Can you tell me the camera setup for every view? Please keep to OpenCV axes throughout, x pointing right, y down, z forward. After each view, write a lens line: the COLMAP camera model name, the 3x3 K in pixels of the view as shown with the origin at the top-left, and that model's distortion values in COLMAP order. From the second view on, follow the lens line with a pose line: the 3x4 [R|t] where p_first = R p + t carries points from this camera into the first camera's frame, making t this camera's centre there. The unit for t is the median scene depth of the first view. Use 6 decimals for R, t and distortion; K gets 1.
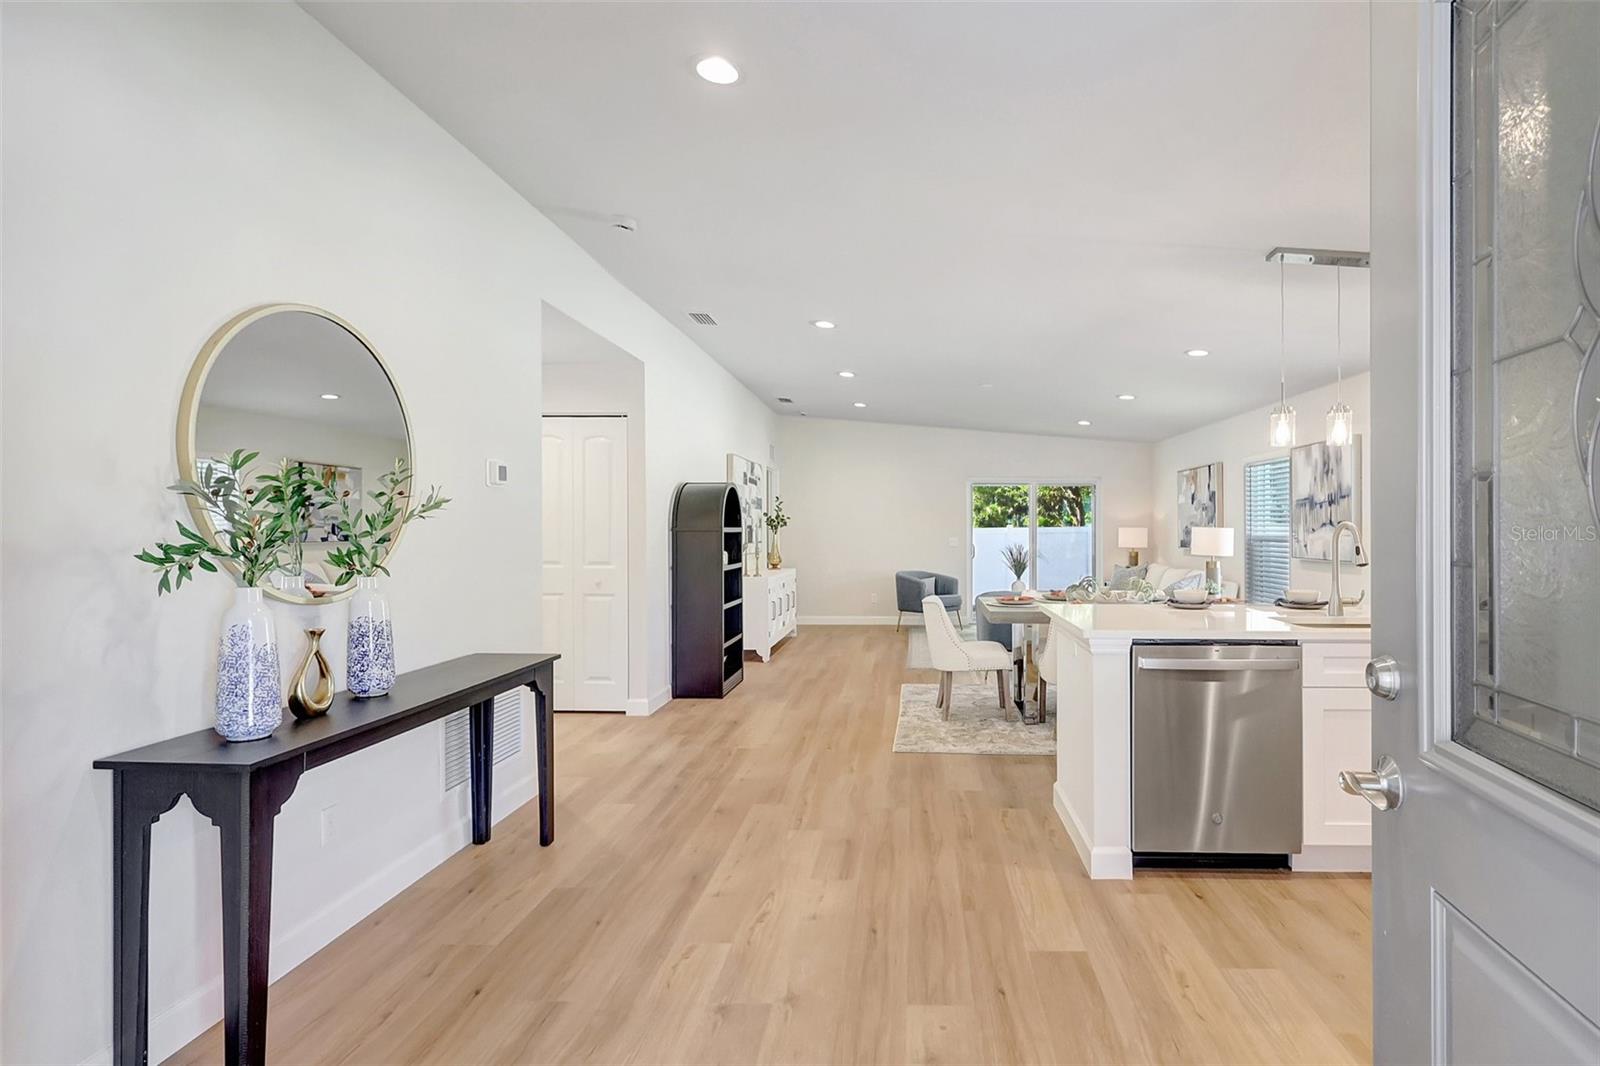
lens RADIAL K [[784.7, 0, 895.2], [0, 784.7, 528.5], [0, 0, 1]] dist [0.003621, 0.003805]
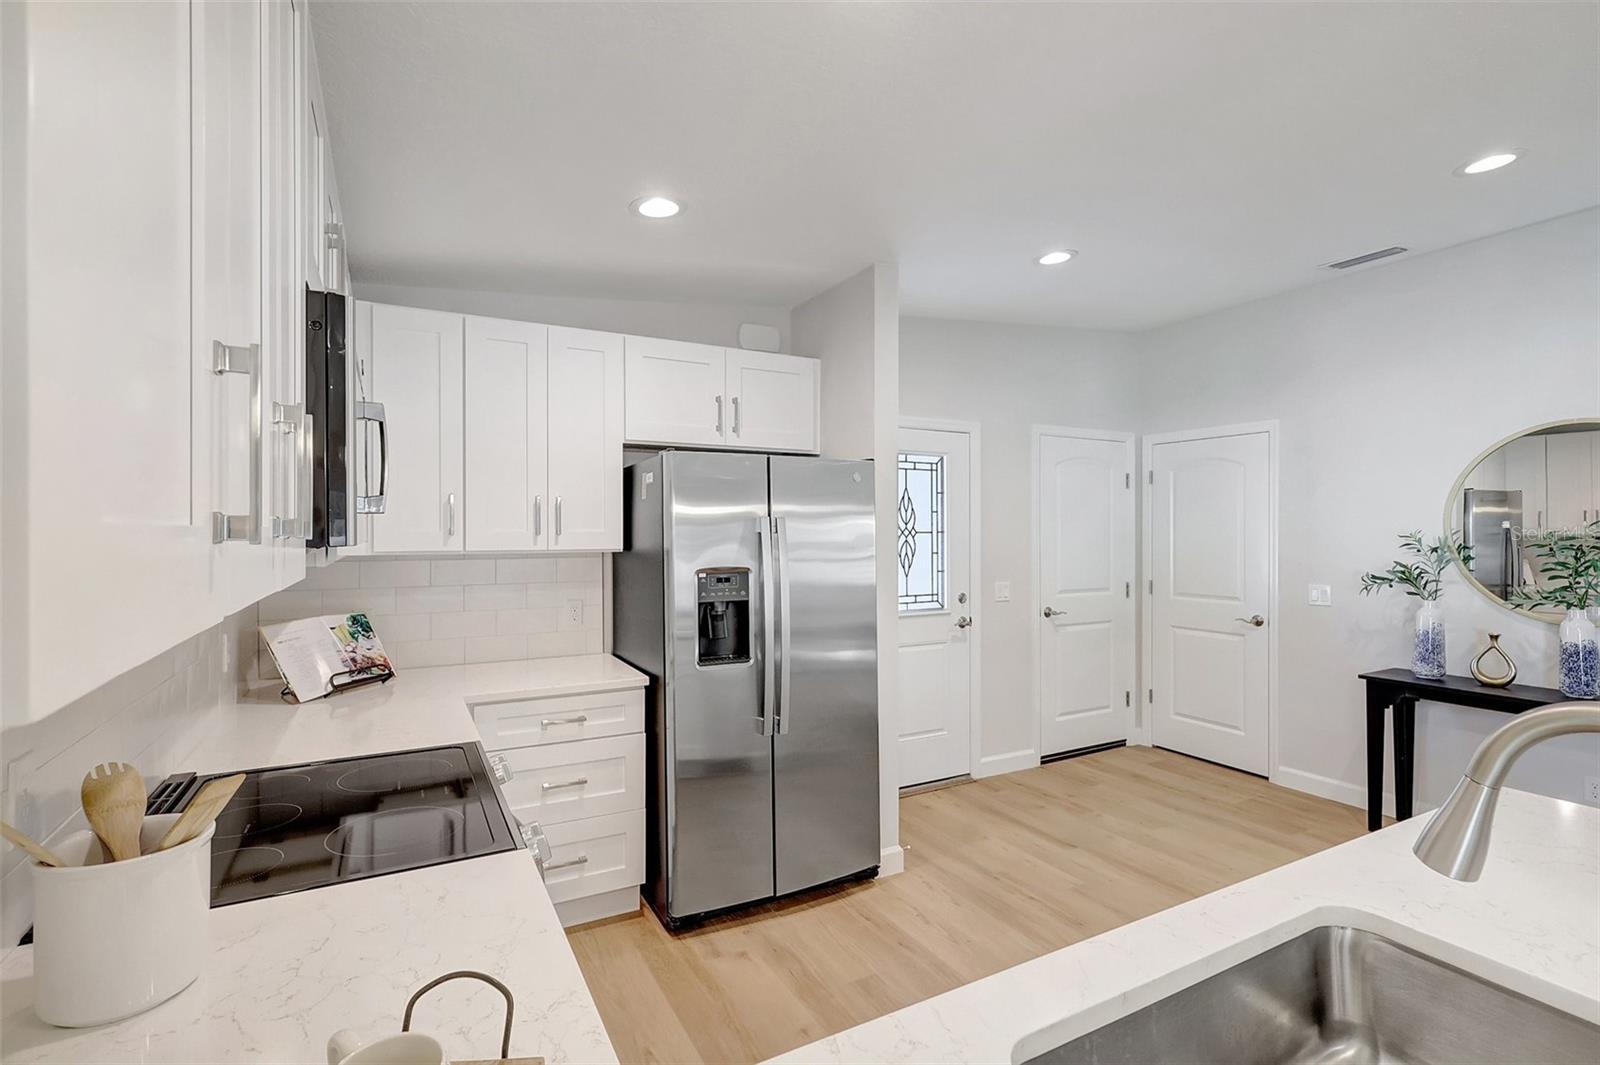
lens RADIAL K [[742.9, 0, 795.5], [0, 742.9, 531.6], [0, 0, 1]] dist [0.004551, -0.001759]
pose [[-0.870179, -0.002558, -0.492729, 0.473597], [0.002095, 0.999958, -0.008892, -0.027208], [0.492731, -0.008770, -0.870137, 0.591943]]
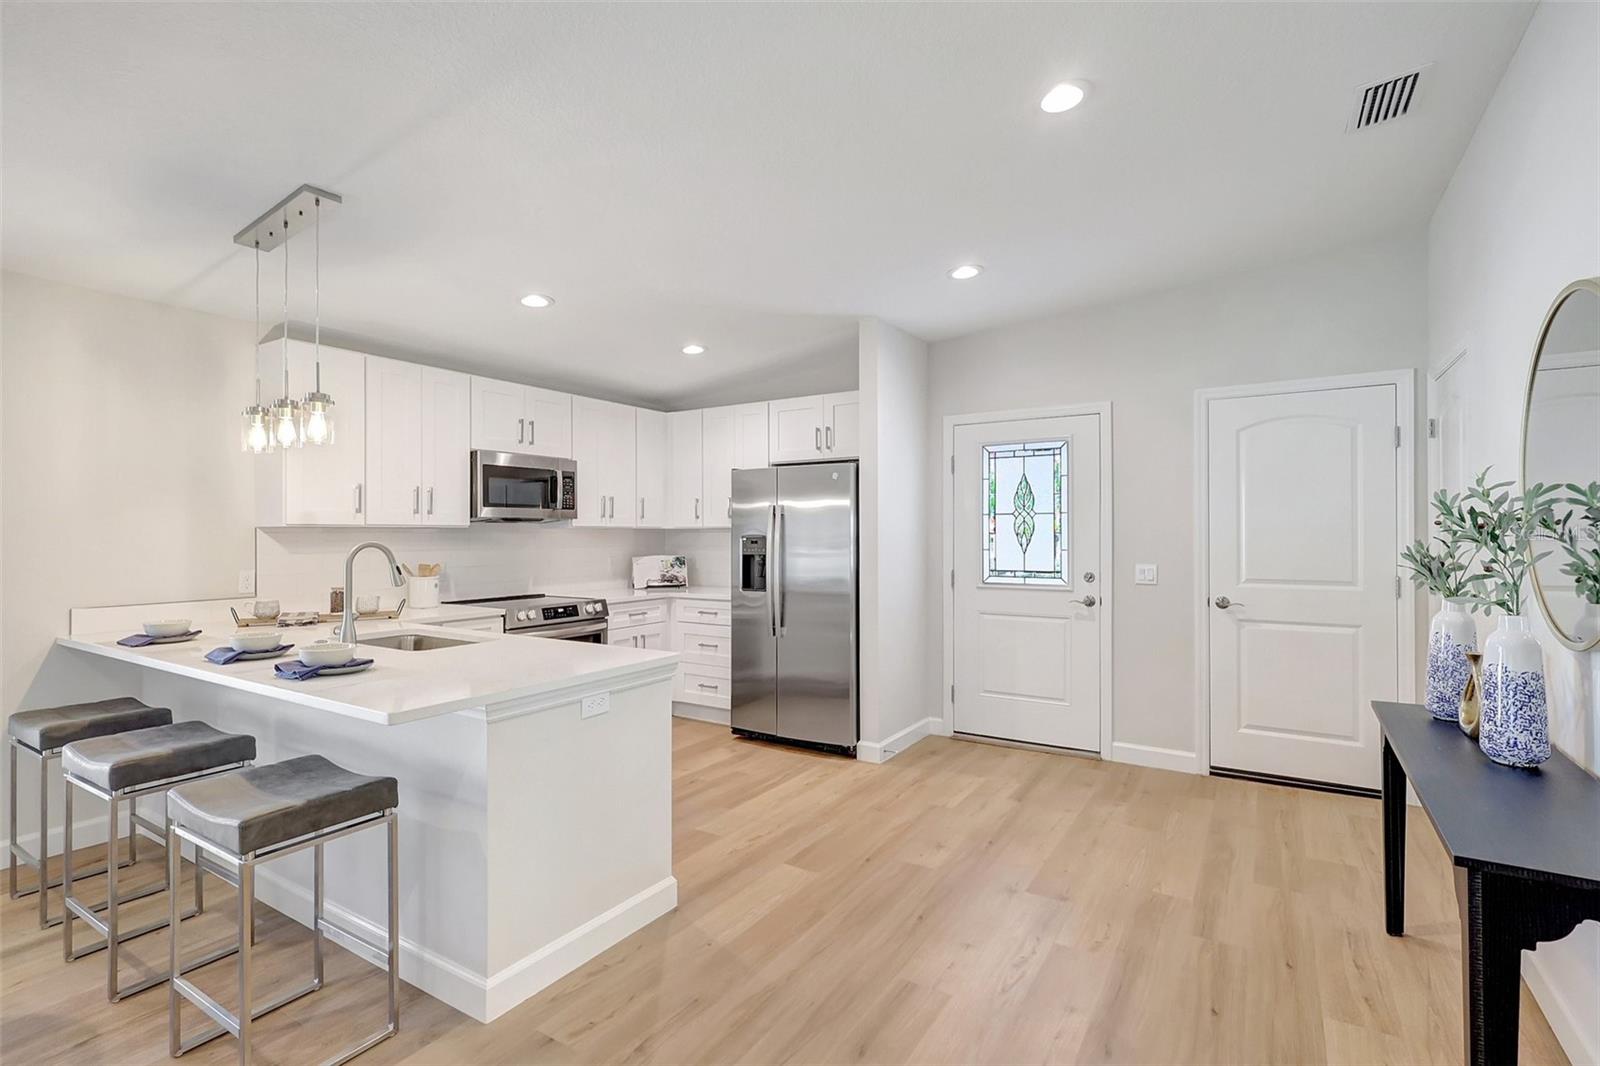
lens RADIAL K [[742.9, 0, 799.2], [0, 742.9, 524.7], [0, 0, 1]] dist [0.004551, -0.001759]
pose [[-0.854572, 0.005615, 0.519302, -0.176840], [-0.001837, 0.999903, -0.013833, -0.009310], [-0.519329, -0.012775, -0.854479, 0.826988]]
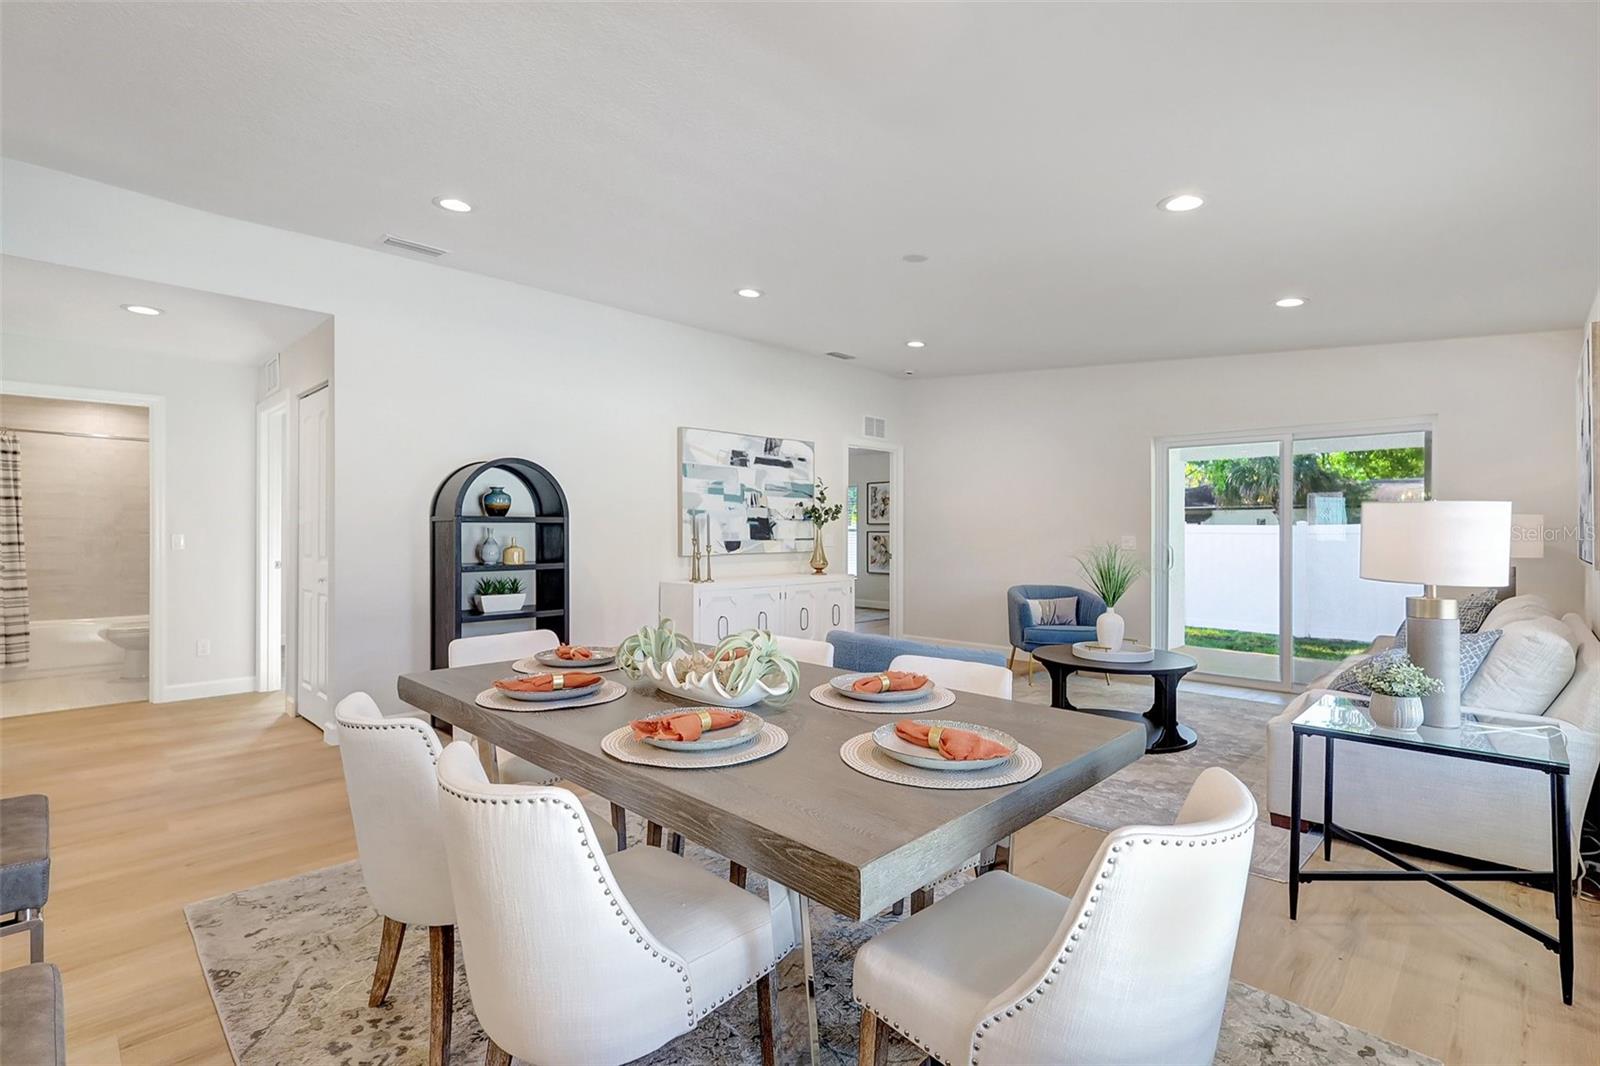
lens RADIAL K [[742.9, 0, 803.8], [0, 742.9, 529.6], [0, 0, 1]] dist [0.004551, -0.001759]
pose [[0.731275, -0.003307, -0.682075, 0.516936], [0.001032, 0.999992, -0.003742, 0.015808], [0.682082, 0.002033, 0.731273, 0.695957]]
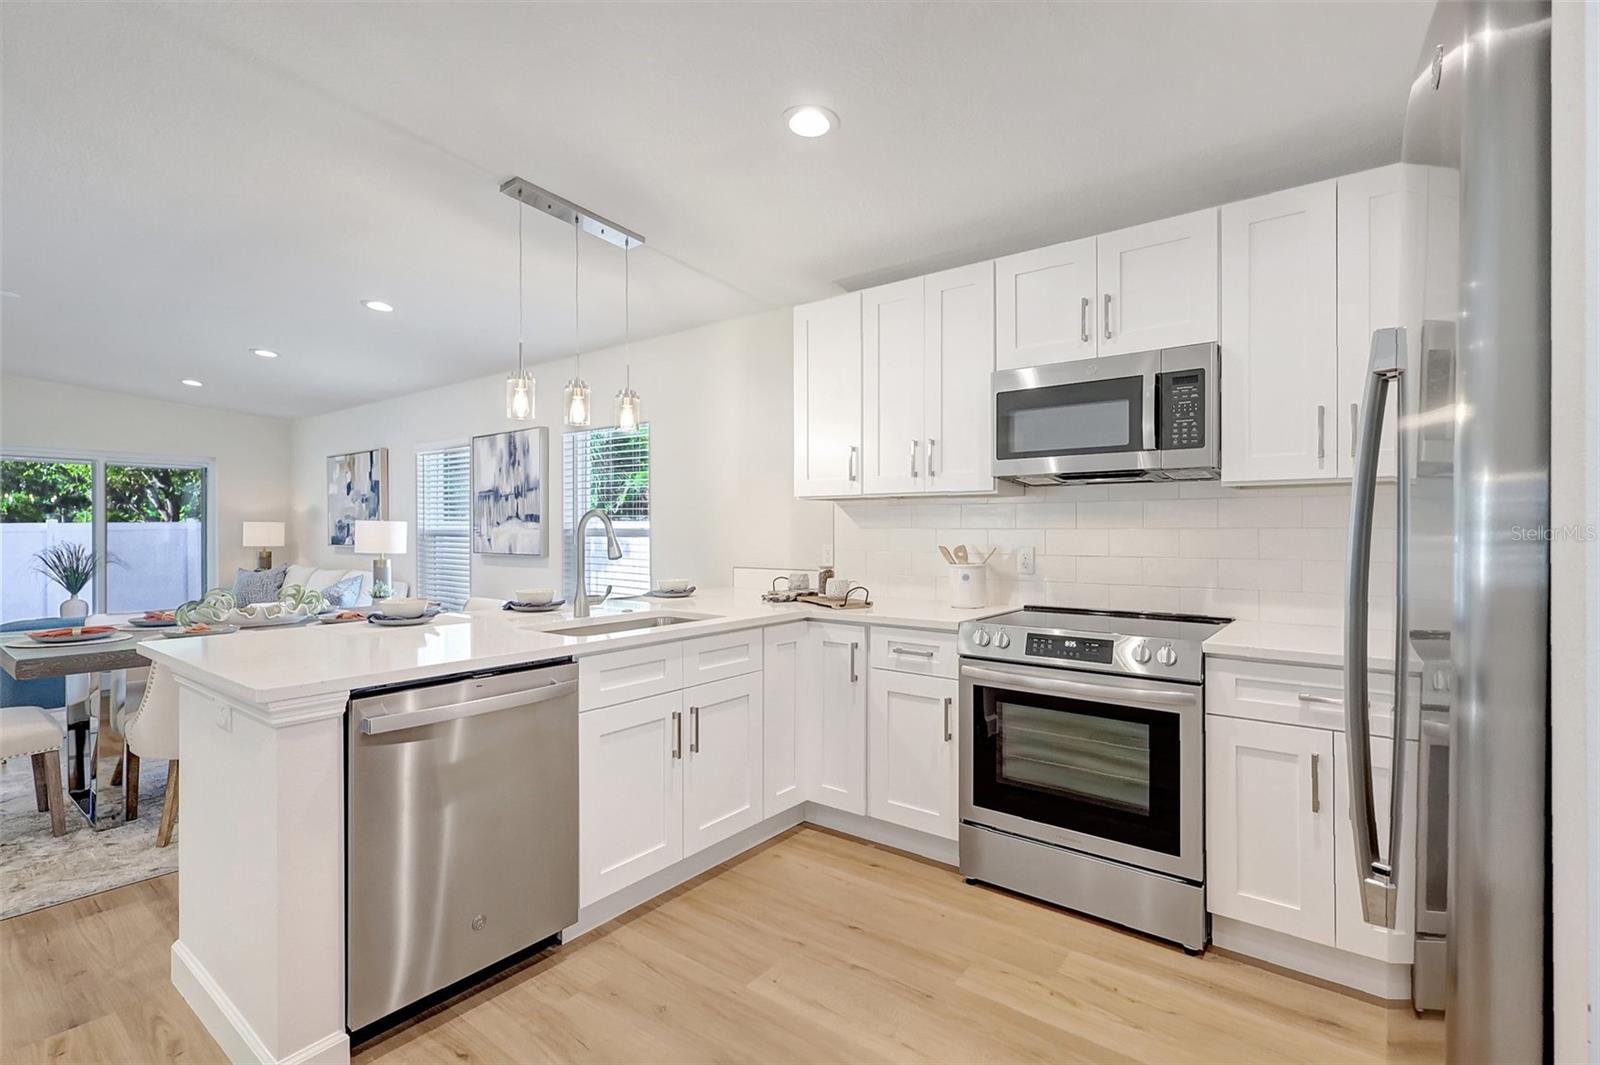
lens RADIAL K [[742.9, 0, 789.8], [0, 742.9, 527.3], [0, 0, 1]] dist [0.004551, -0.001759]
pose [[0.598699, -0.001481, 0.800973, 0.019142], [0.000209, 0.999999, 0.001693, 0.005362], [-0.800974, -0.000847, 0.598699, 0.177994]]
